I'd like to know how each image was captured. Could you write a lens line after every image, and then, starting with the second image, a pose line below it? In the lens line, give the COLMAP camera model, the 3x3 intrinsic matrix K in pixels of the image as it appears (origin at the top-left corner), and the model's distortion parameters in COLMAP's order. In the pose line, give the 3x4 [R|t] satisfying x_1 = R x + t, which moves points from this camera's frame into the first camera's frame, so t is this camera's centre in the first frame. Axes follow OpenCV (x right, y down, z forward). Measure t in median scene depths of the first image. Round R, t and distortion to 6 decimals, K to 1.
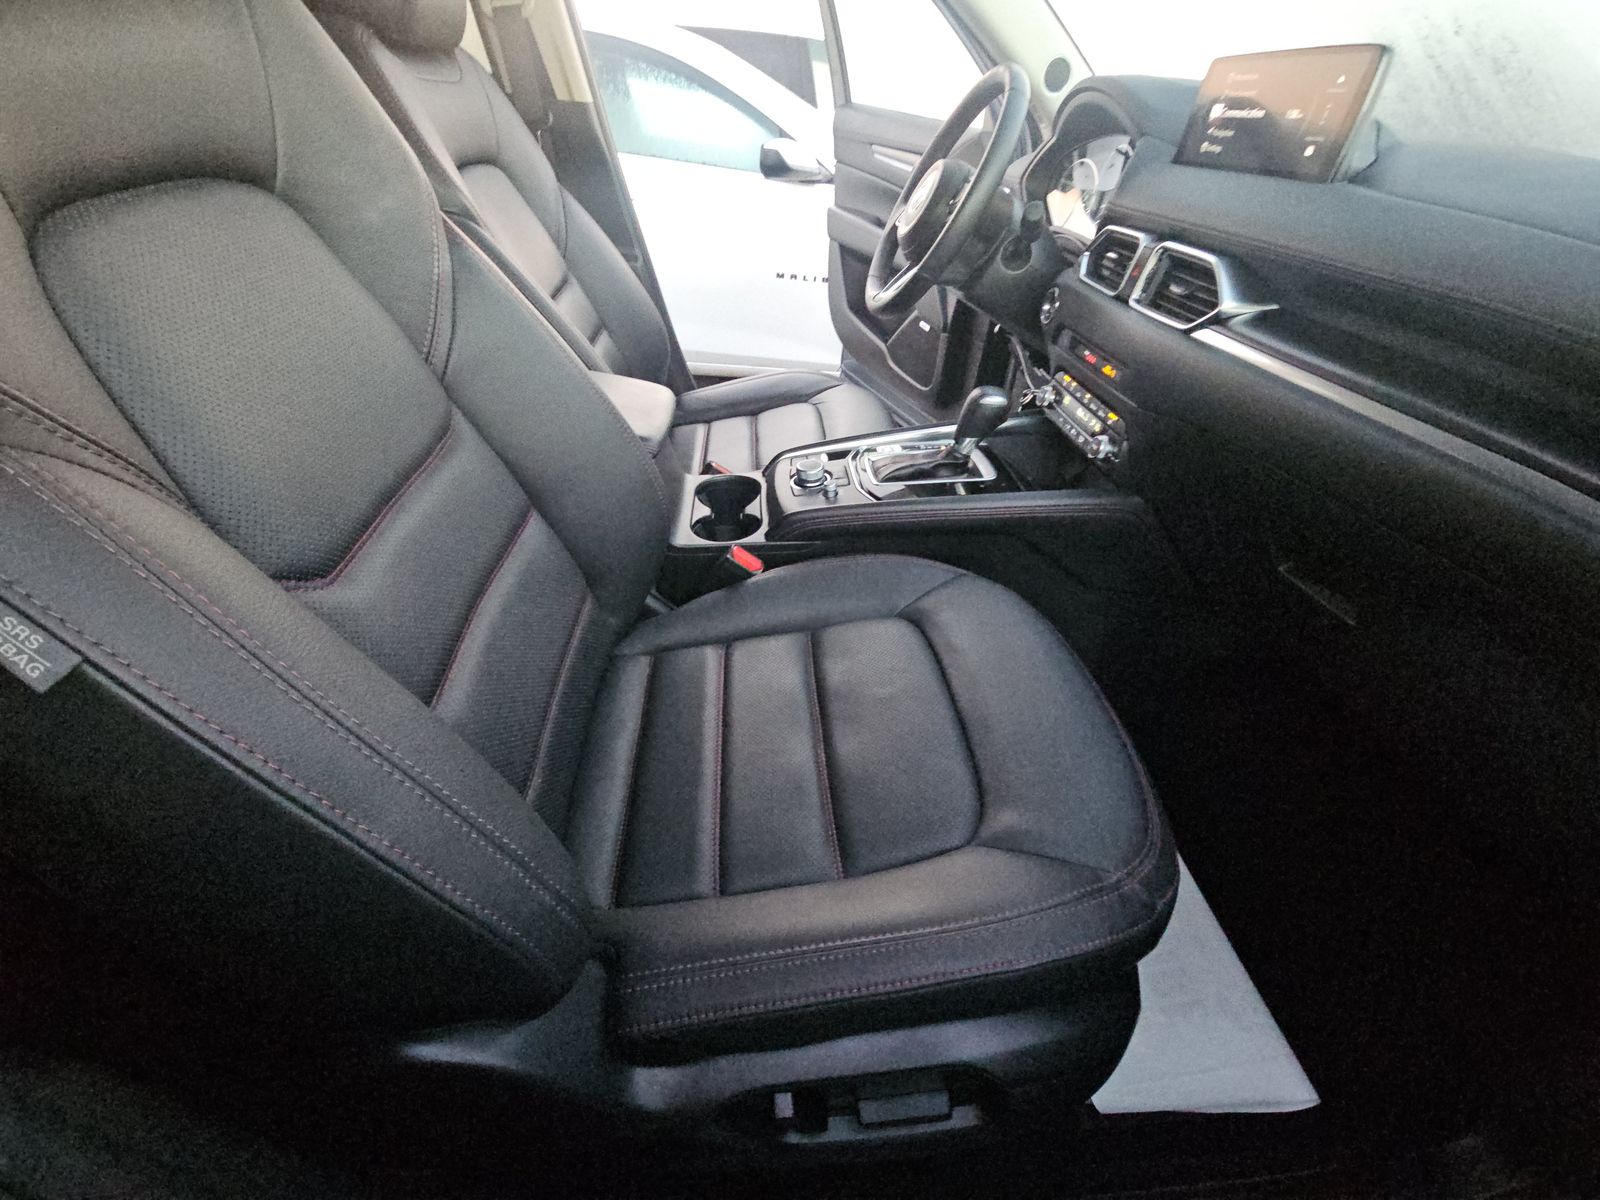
lens RADIAL K [[678.8, 0, 804.5], [0, 678.8, 619.2], [0, 0, 1]] dist [0.001358, -0.000369]
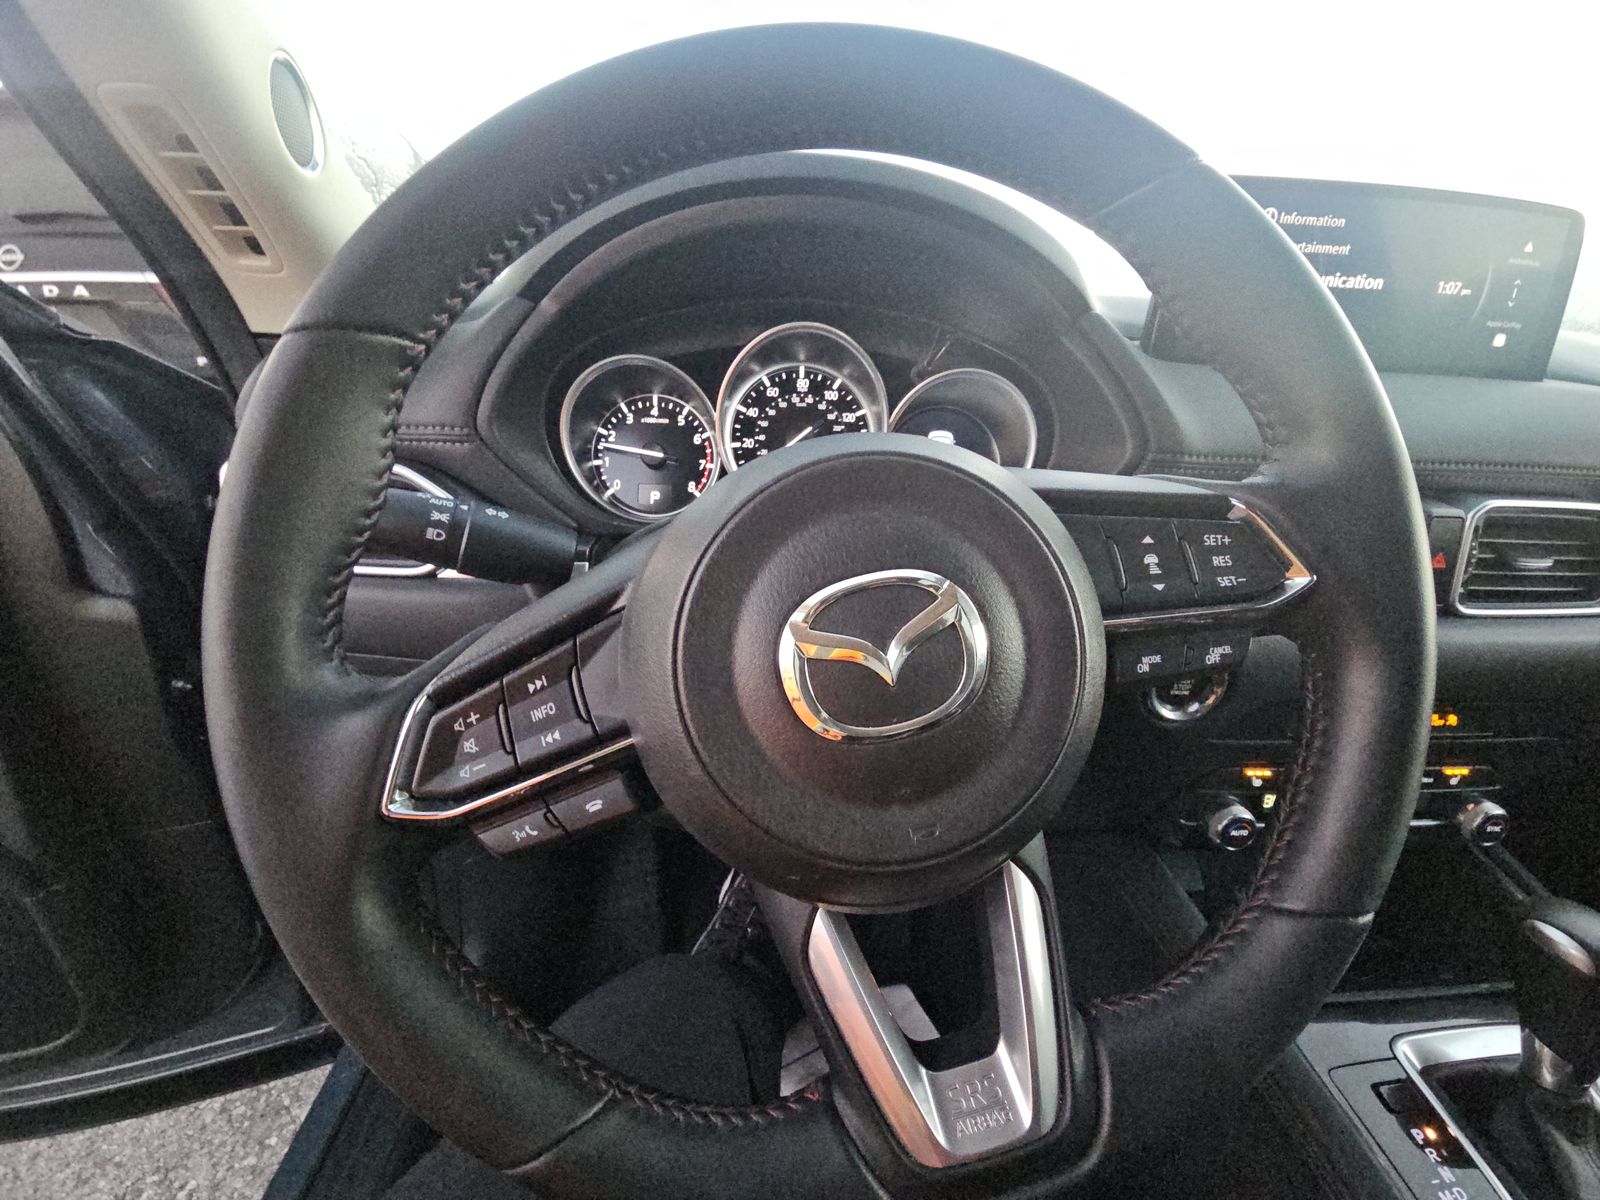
lens RADIAL K [[632.4, 0, 793.0], [0, 632.4, 598.2], [0, 0, 1]] dist [0.007306, -0.014194]
pose [[0.015094, -0.428671, 0.903335, 0.043118], [0.567674, 0.747392, 0.345184, -0.921566], [-0.823115, 0.507589, 0.254626, 1.284970]]
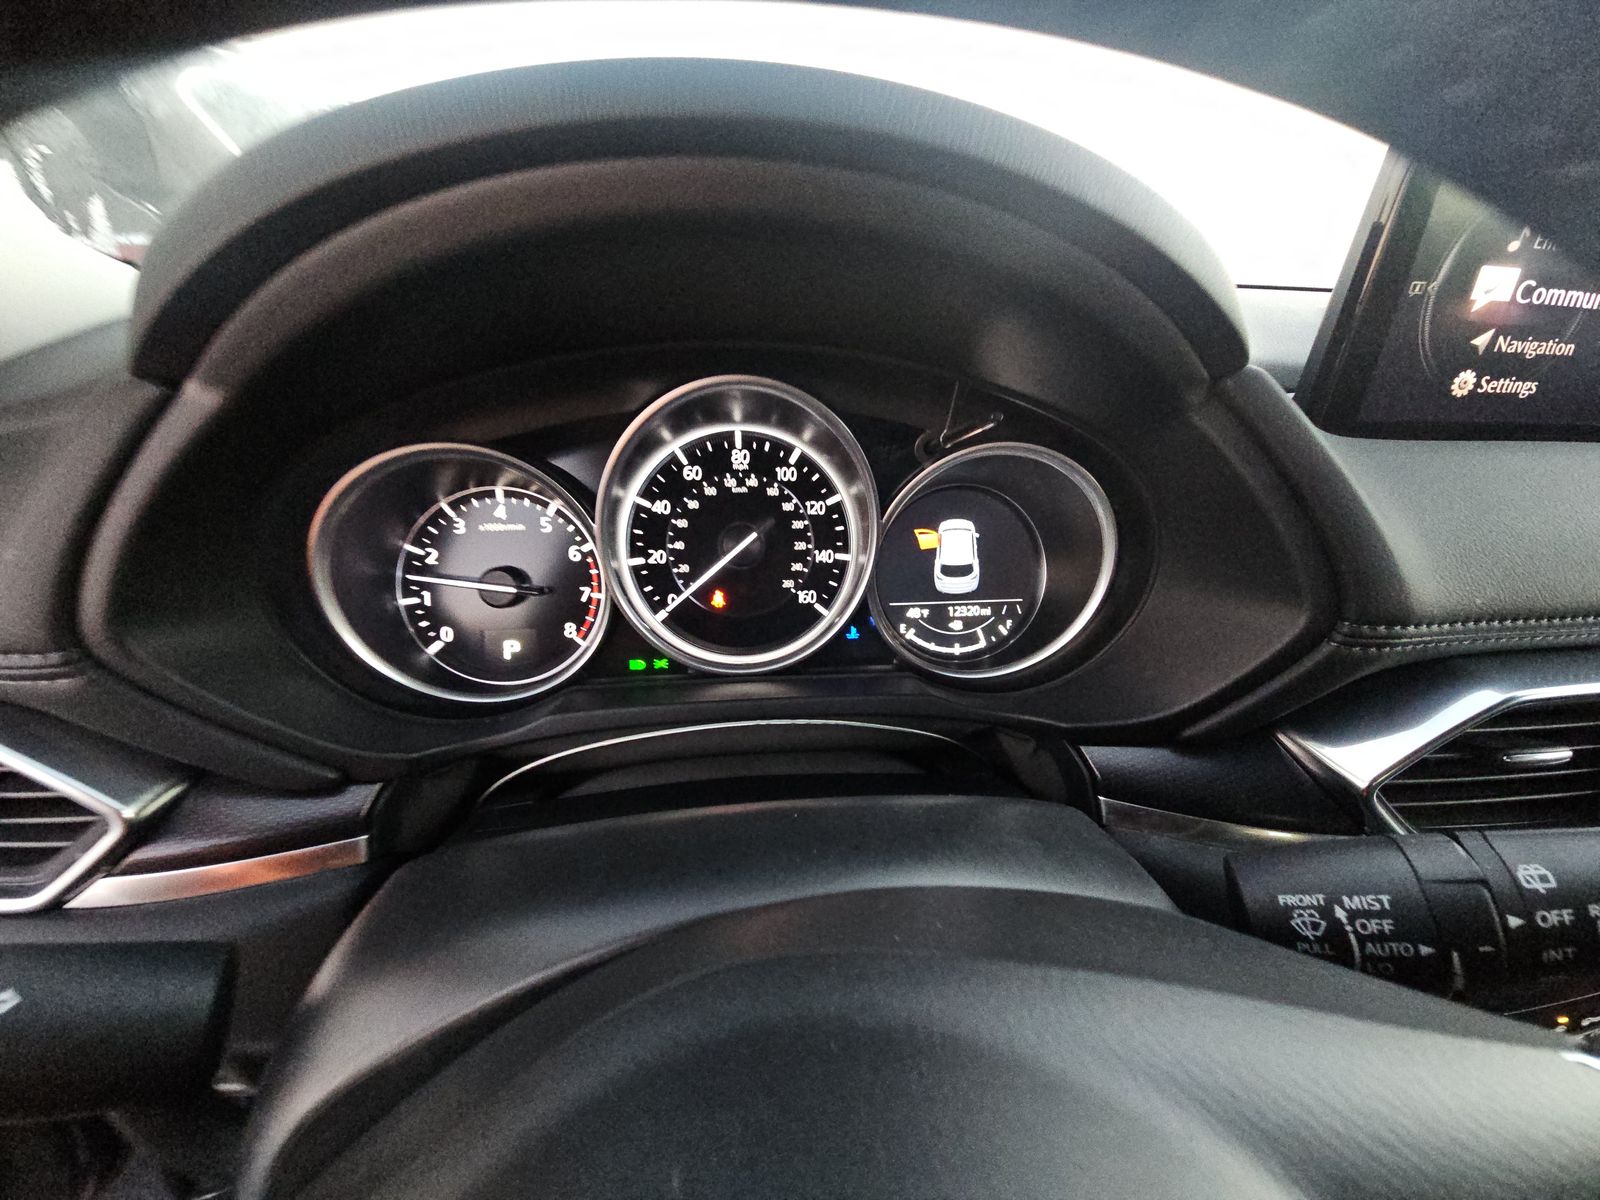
lens RADIAL K [[632.4, 0, 793.0], [0, 632.4, 598.2], [0, 0, 1]] dist [0.007306, -0.014194]
pose [[-0.043535, -0.485061, 0.873396, 0.301449], [0.579924, 0.699593, 0.417442, -0.941347], [-0.813506, 0.524677, 0.250842, 1.251236]]
